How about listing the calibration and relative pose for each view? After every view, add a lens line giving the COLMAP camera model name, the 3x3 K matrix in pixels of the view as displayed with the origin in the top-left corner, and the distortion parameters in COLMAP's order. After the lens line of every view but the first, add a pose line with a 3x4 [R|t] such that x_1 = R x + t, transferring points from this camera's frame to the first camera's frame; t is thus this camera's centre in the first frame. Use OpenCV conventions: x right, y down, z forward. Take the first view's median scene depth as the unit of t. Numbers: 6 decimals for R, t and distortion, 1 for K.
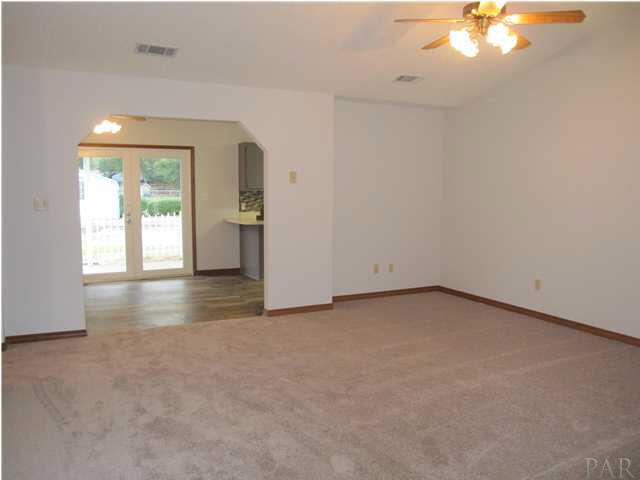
lens RADIAL K [[528.3, 0, 320.0], [0, 528.3, 240.0], [0, 0, 1]] dist [-0.065488, 0.030272]
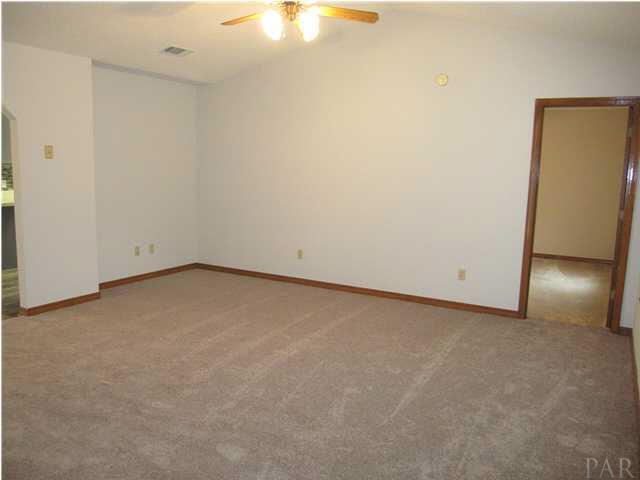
lens RADIAL K [[528.3, 0, 320.0], [0, 528.3, 240.0], [0, 0, 1]] dist [-0.065488, 0.030272]
pose [[0.838439, -0.064869, 0.541122, -0.189193], [0.038588, 0.997465, 0.059786, -0.011532], [-0.543628, -0.029246, 0.838817, 0.058842]]
